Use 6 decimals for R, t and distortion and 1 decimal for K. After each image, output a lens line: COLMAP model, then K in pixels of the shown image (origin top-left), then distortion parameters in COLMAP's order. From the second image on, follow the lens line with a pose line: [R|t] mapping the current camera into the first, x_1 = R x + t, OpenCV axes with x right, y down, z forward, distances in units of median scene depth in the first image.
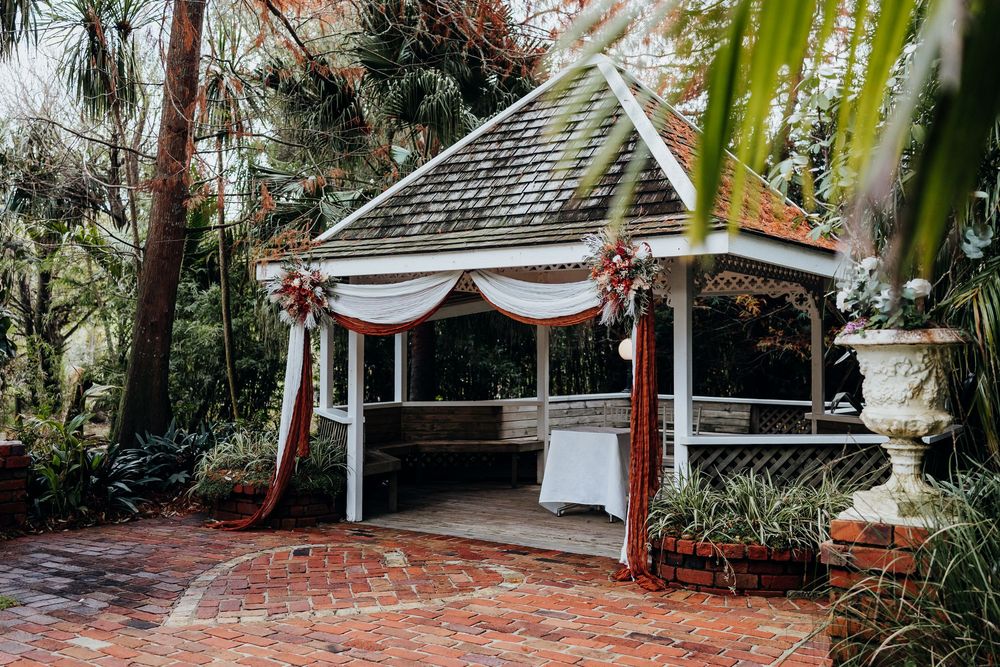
lens RADIAL K [[1043.2, 0, 500.0], [0, 1043.2, 333.5], [0, 0, 1]] dist [0.001856, -0.000502]
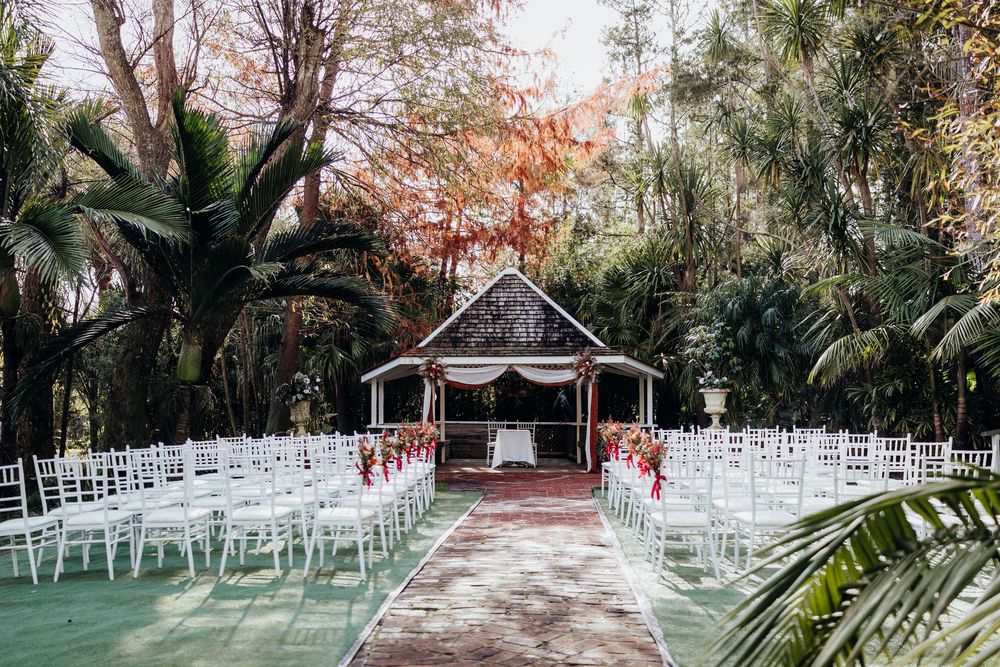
lens RADIAL K [[1043.2, 0, 500.0], [0, 1043.2, 333.5], [0, 0, 1]] dist [0.001856, -0.000502]
pose [[0.855355, 0.030060, 0.517170, -1.482714], [-0.004282, 0.998691, -0.050967, -0.004592], [-0.518025, 0.041380, 0.854364, -1.257314]]
